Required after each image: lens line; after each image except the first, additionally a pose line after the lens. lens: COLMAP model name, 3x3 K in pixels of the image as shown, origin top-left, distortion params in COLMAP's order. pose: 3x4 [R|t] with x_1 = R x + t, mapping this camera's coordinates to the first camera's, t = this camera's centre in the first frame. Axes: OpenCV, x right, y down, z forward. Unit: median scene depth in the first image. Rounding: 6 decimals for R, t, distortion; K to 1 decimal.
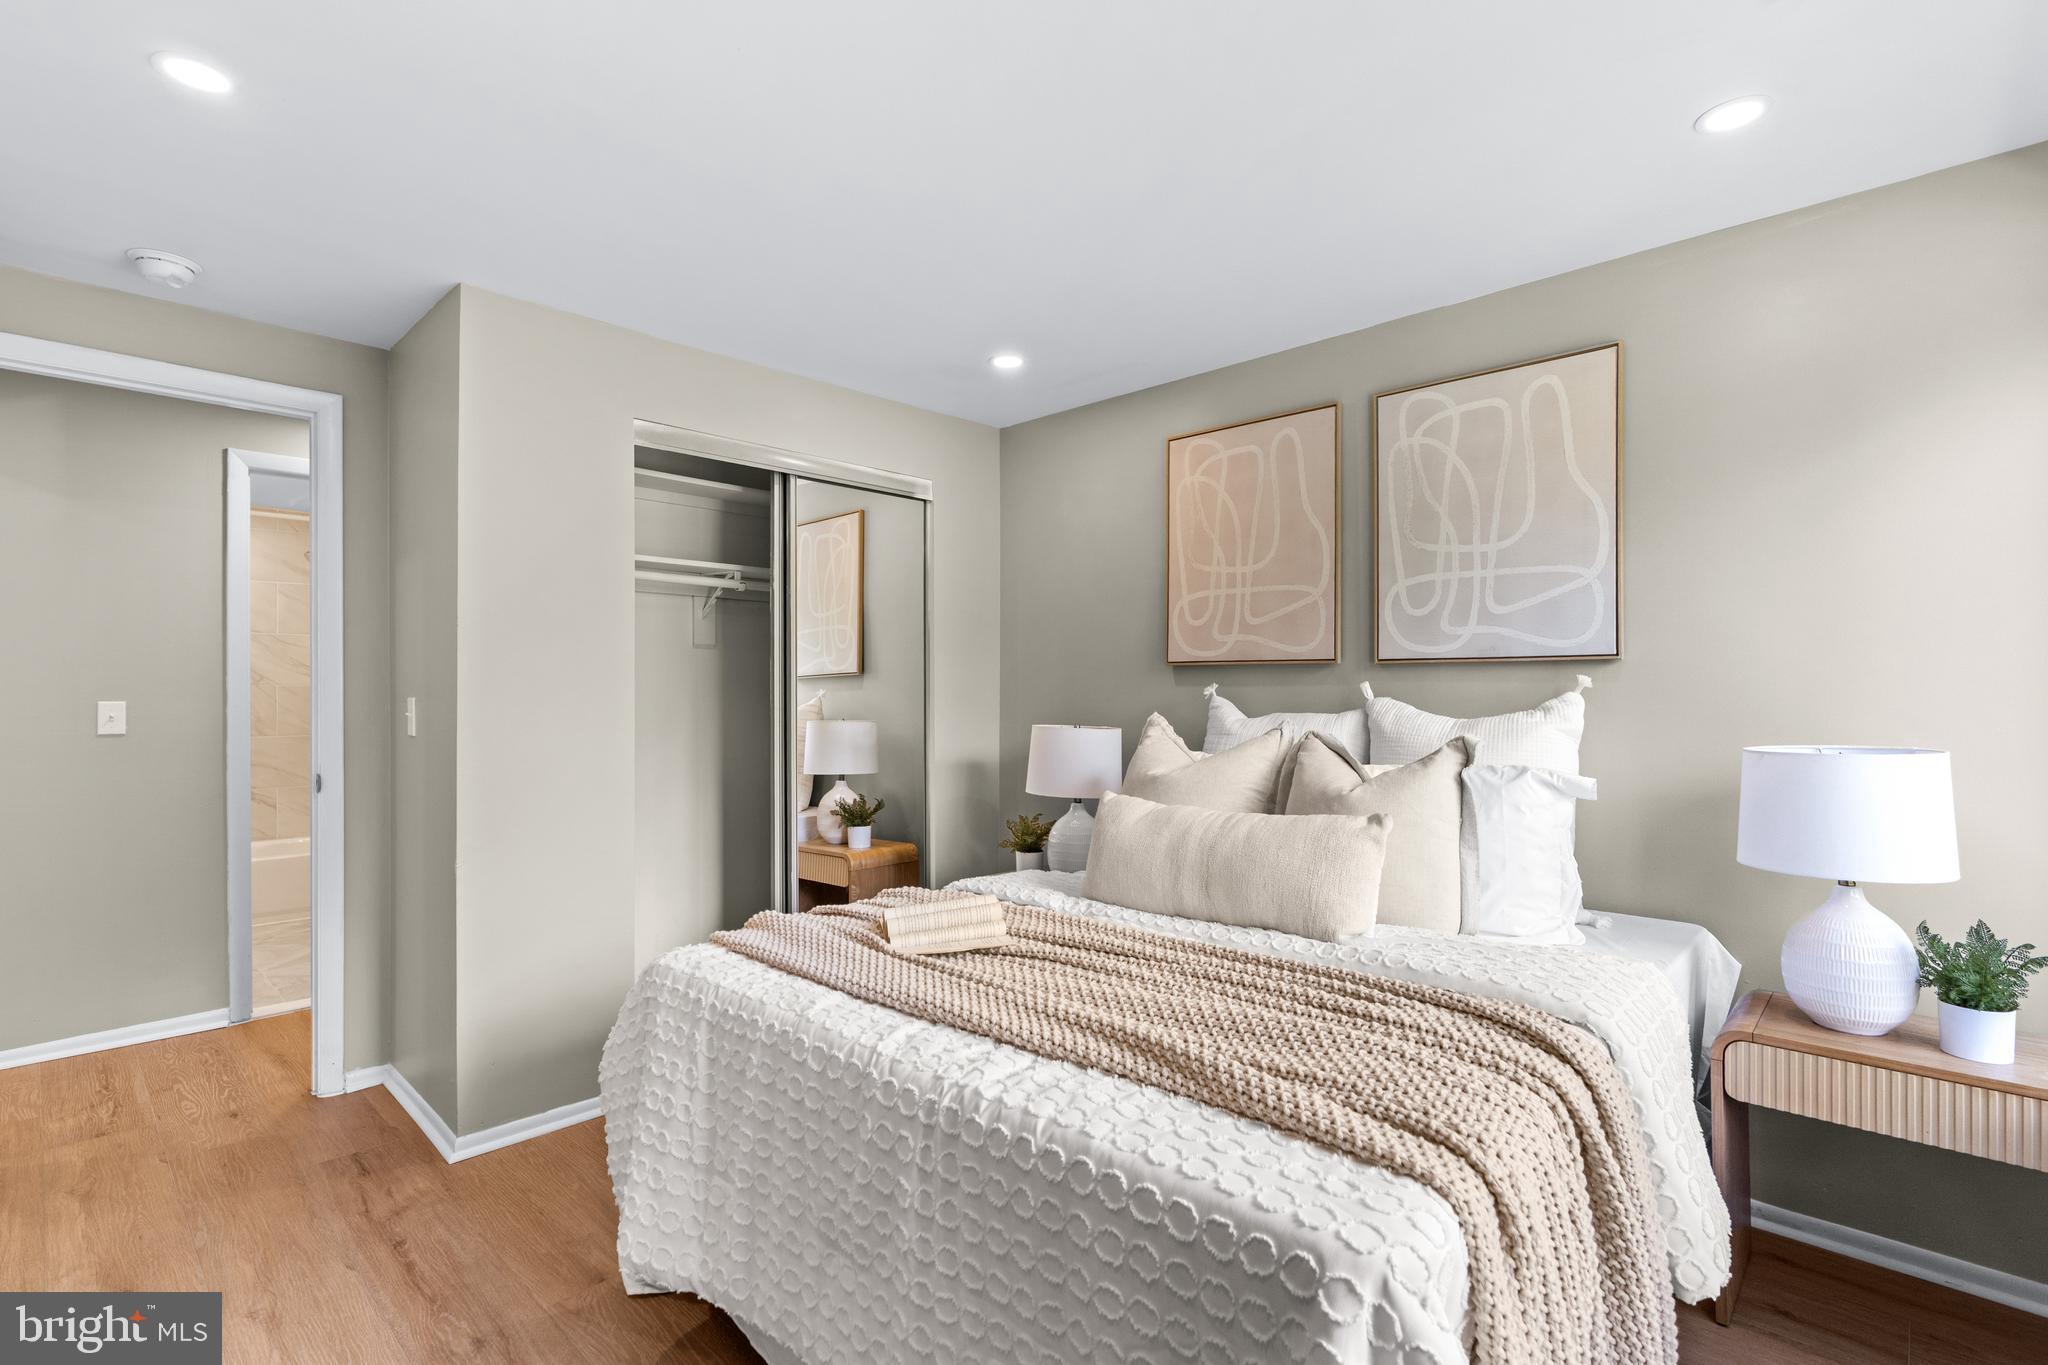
lens RADIAL K [[889.5, 0, 1028.6], [0, 889.5, 697.1], [0, 0, 1]] dist [-0.001278, -0.000030]
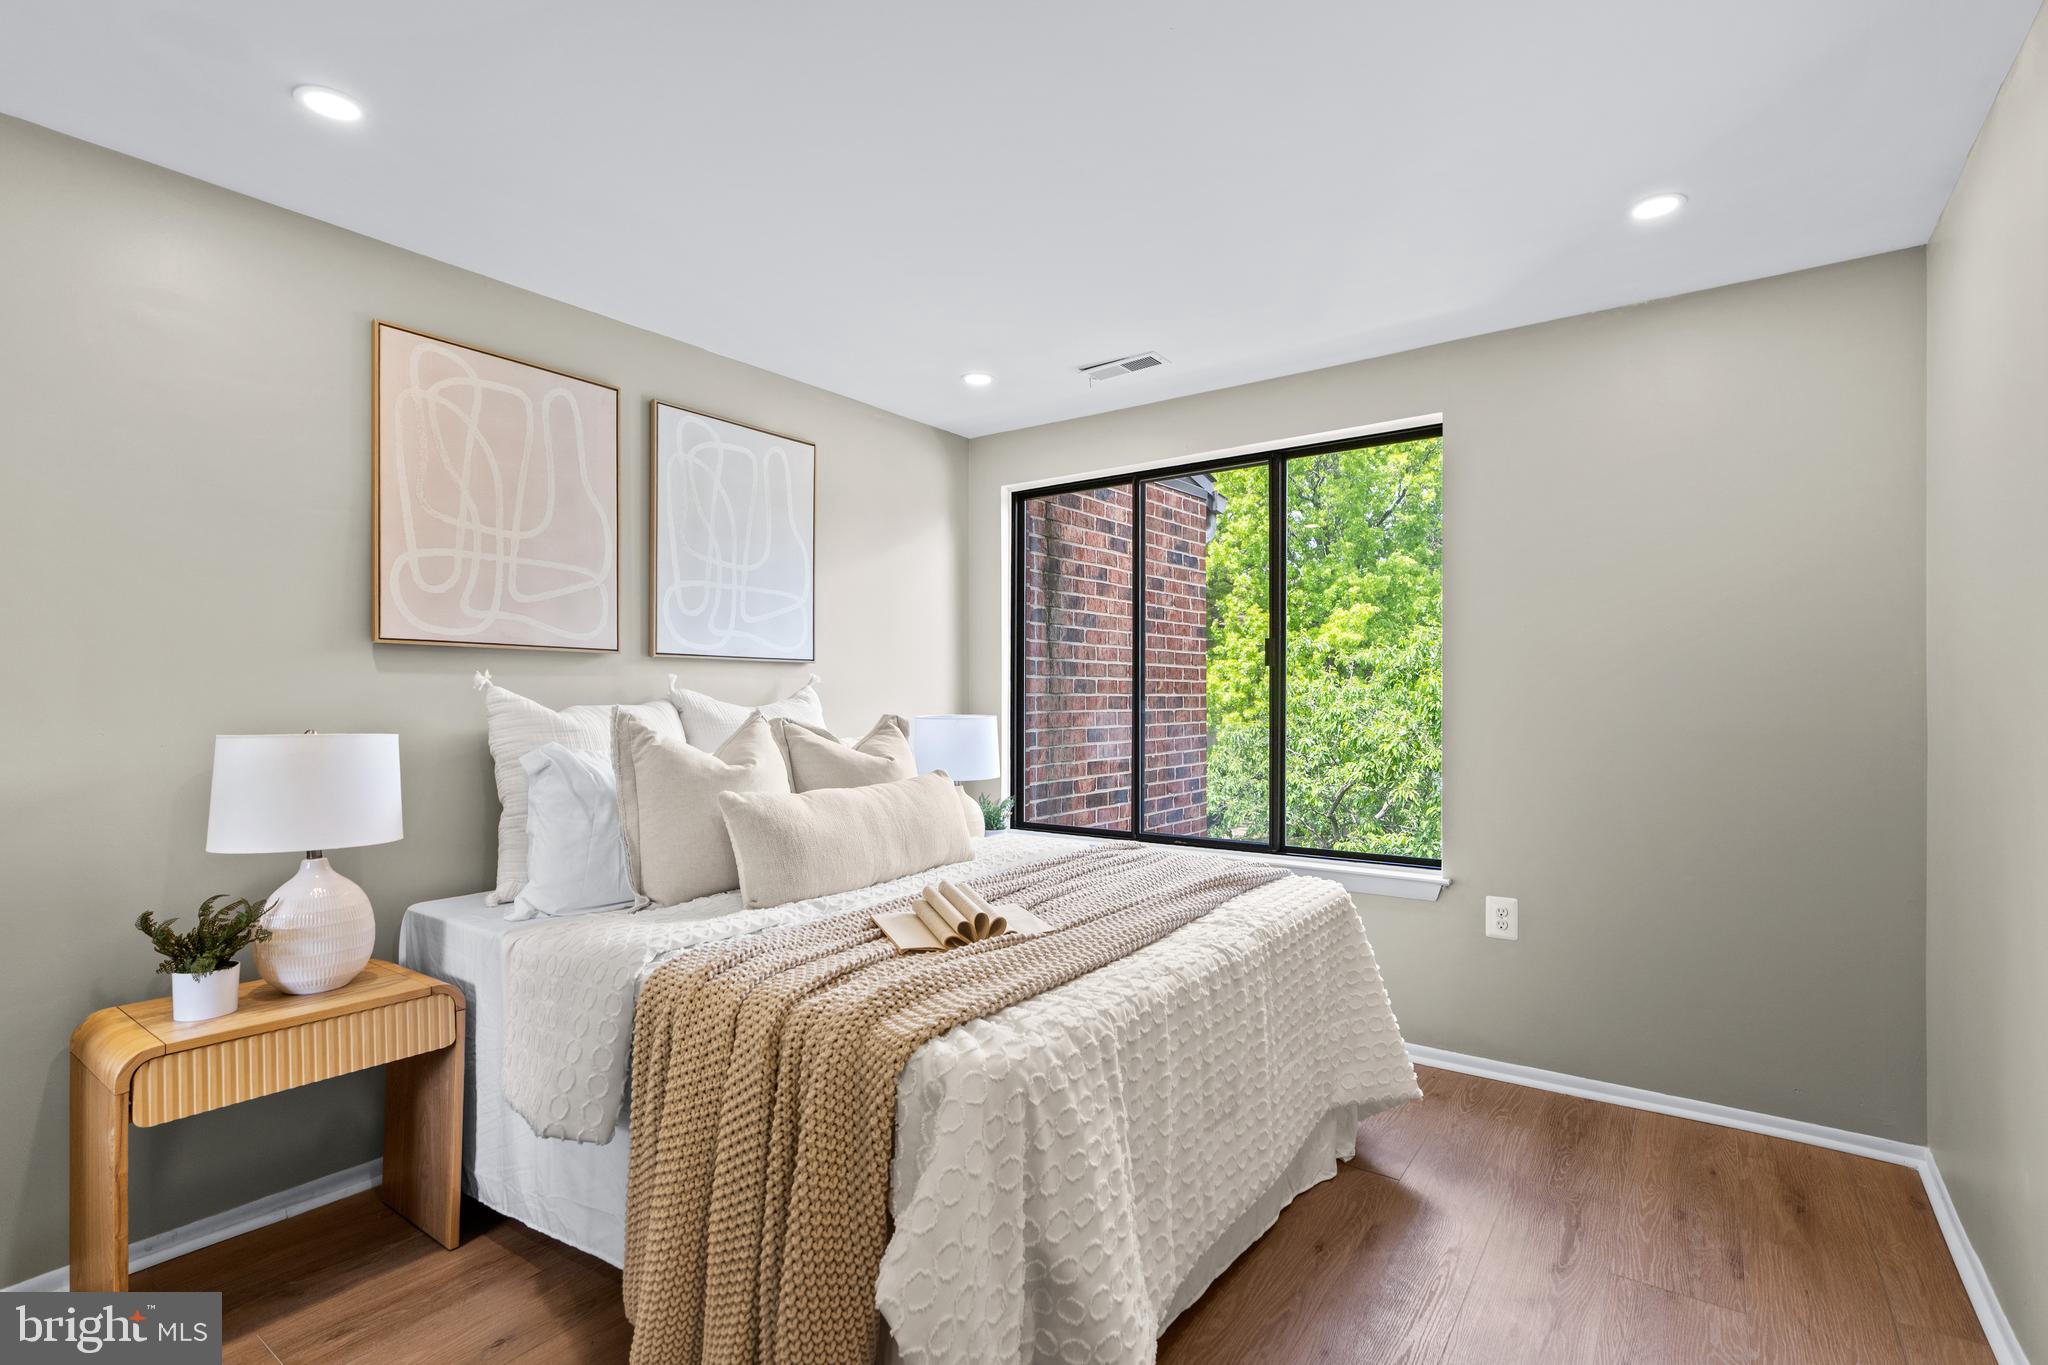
lens RADIAL K [[970.9, 0, 1024.0], [0, 970.9, 682.5], [0, 0, 1]] dist [0.000929, 0.000056]
pose [[-0.085424, 0.002338, 0.996342, -0.700644], [-0.013012, 0.999909, -0.003462, -0.007166], [-0.996260, -0.013260, -0.085386, 0.587010]]
